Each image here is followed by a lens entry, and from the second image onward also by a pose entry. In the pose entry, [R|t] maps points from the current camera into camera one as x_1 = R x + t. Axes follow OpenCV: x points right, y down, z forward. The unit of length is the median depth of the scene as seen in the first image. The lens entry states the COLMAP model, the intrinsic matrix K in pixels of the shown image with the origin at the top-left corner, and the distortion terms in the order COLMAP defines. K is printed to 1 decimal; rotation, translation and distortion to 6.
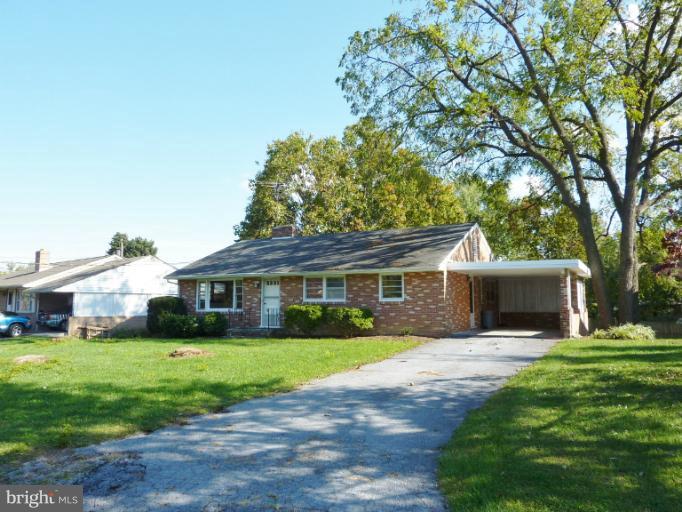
lens RADIAL K [[517.0, 0, 341.0], [0, 517.0, 256.0], [0, 0, 1]] dist [-0.026780, -0.001479]
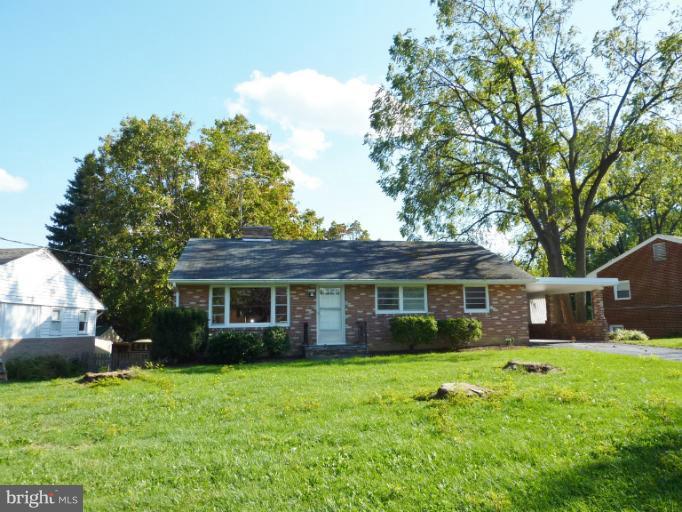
lens RADIAL K [[517.0, 0, 341.0], [0, 517.0, 256.0], [0, 0, 1]] dist [-0.026780, -0.001479]
pose [[0.799891, 0.065280, 0.596585, -0.660175], [-0.046384, 0.997818, -0.046992, 0.034015], [-0.598351, 0.009917, 0.801173, 0.318691]]
